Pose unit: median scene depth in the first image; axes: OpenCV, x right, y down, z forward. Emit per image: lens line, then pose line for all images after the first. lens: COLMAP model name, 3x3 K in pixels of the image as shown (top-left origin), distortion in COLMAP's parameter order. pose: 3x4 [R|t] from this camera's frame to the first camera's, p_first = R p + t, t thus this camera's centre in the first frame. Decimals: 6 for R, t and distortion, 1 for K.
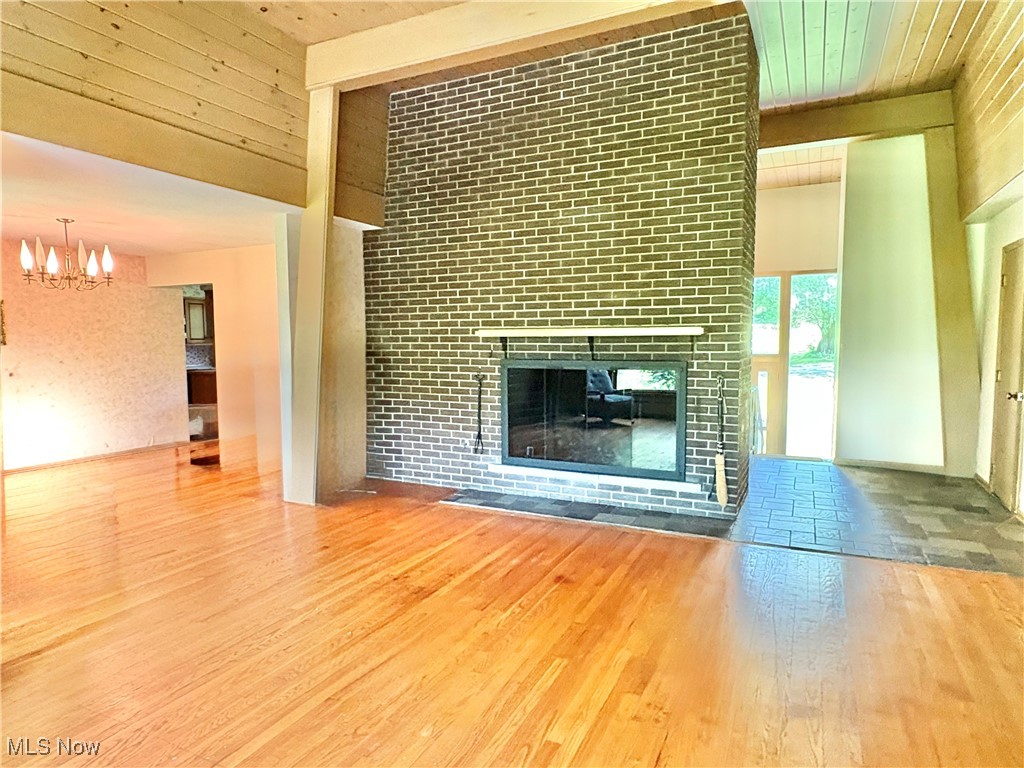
lens RADIAL K [[620.2, 0, 512.0], [0, 620.2, 384.0], [0, 0, 1]] dist [0.007586, 0.000907]
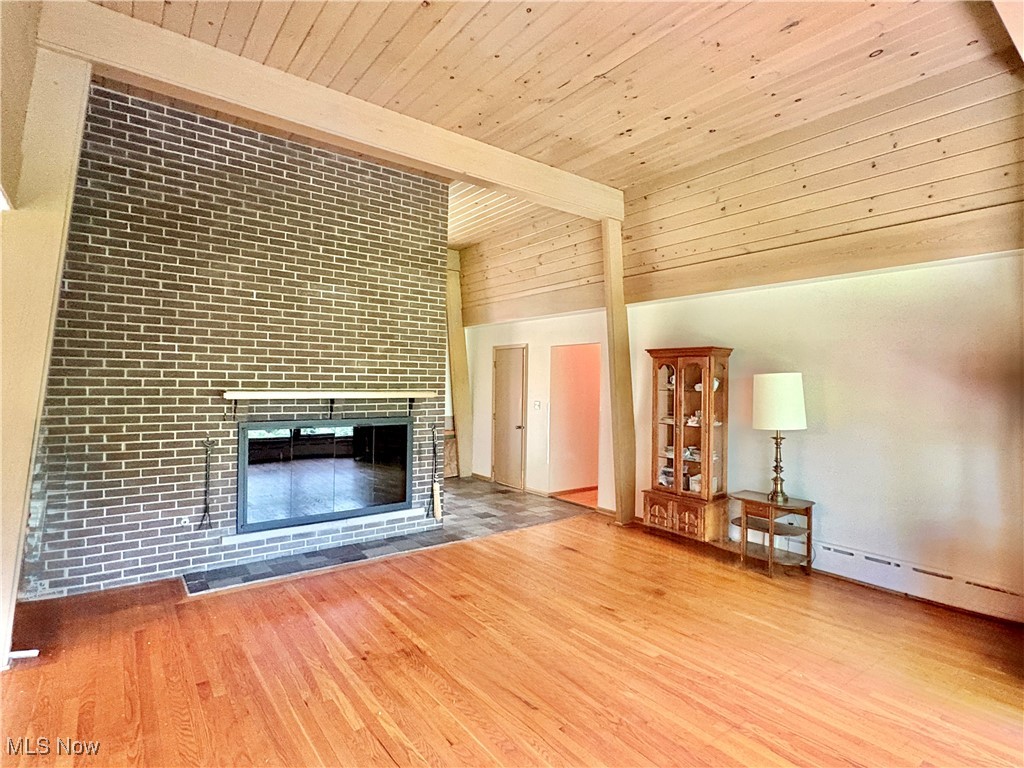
lens RADIAL K [[516.4, 0, 512.0], [0, 516.4, 384.0], [0, 0, 1]] dist [0.002079, 0.000391]
pose [[0.448320, 0.011608, 0.893798, -0.599735], [0.048489, 0.998128, -0.037284, -0.053814], [-0.892557, 0.060055, 0.446917, 0.301685]]
